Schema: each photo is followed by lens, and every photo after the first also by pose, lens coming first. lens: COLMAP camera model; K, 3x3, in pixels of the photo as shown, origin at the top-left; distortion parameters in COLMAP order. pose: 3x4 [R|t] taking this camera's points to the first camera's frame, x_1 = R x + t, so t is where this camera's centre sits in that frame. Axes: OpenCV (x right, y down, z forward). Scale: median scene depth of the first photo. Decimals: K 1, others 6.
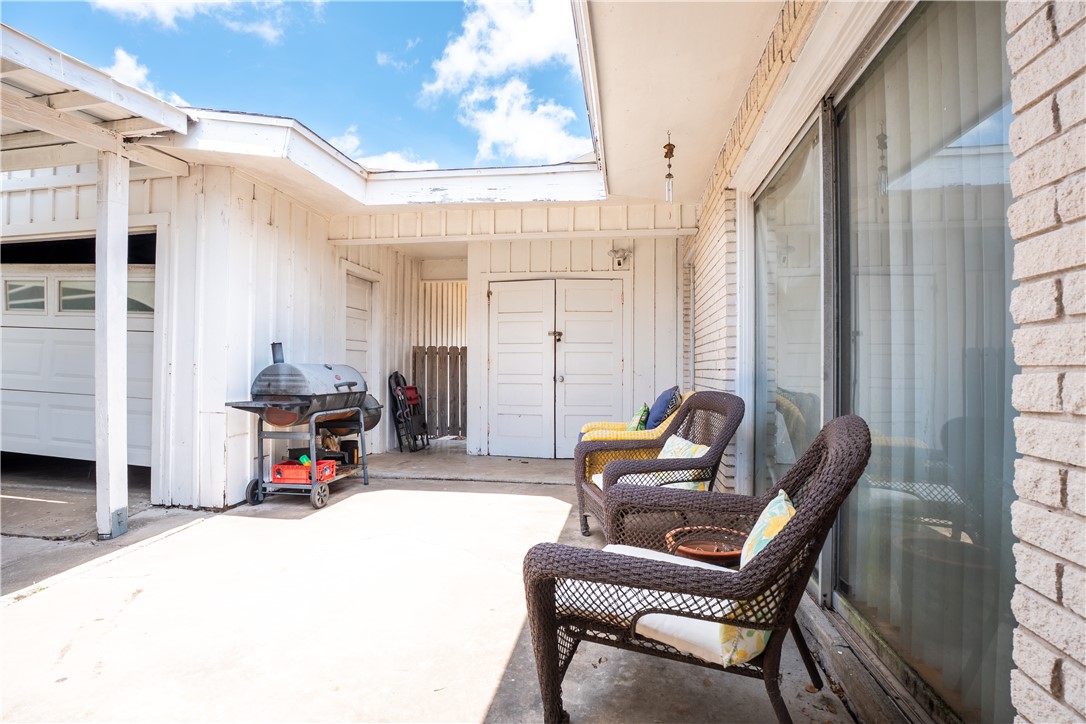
lens RADIAL K [[523.8, 0, 539.3], [0, 523.8, 359.0], [0, 0, 1]] dist [-0.039238, 0.007472]
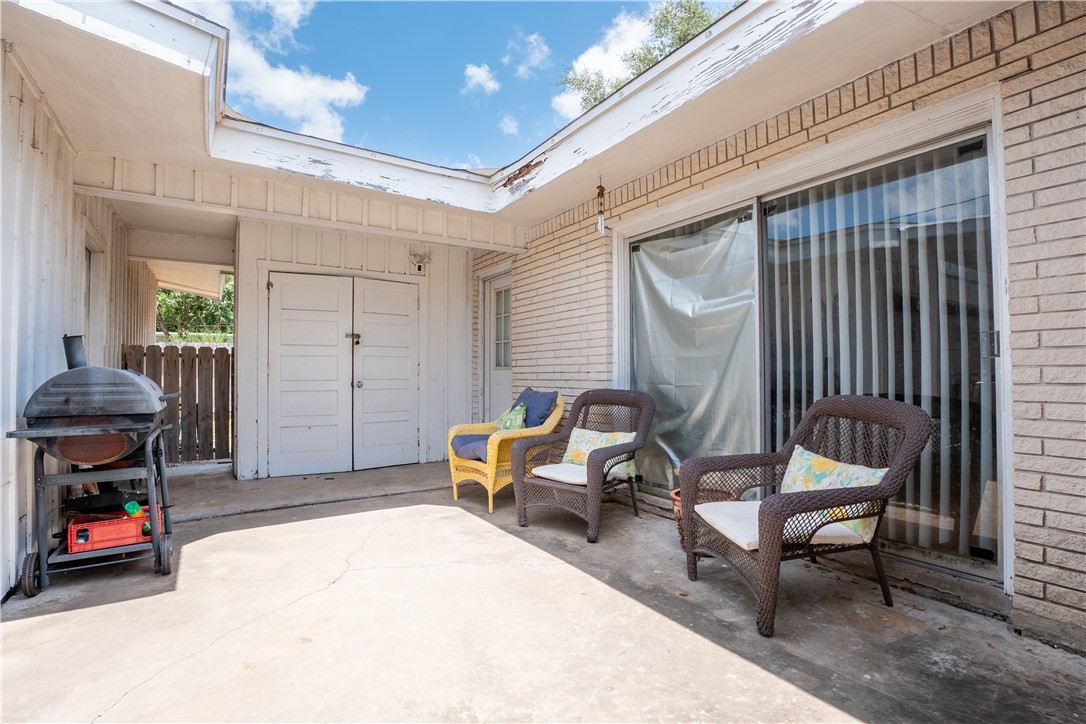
lens RADIAL K [[523.8, 0, 539.3], [0, 523.8, 359.0], [0, 0, 1]] dist [-0.039238, 0.007472]
pose [[0.747708, 0.010375, 0.663947, -0.481326], [-0.003147, 0.999922, -0.012081, 0.004008], [-0.664020, 0.006944, 0.747682, 0.134946]]
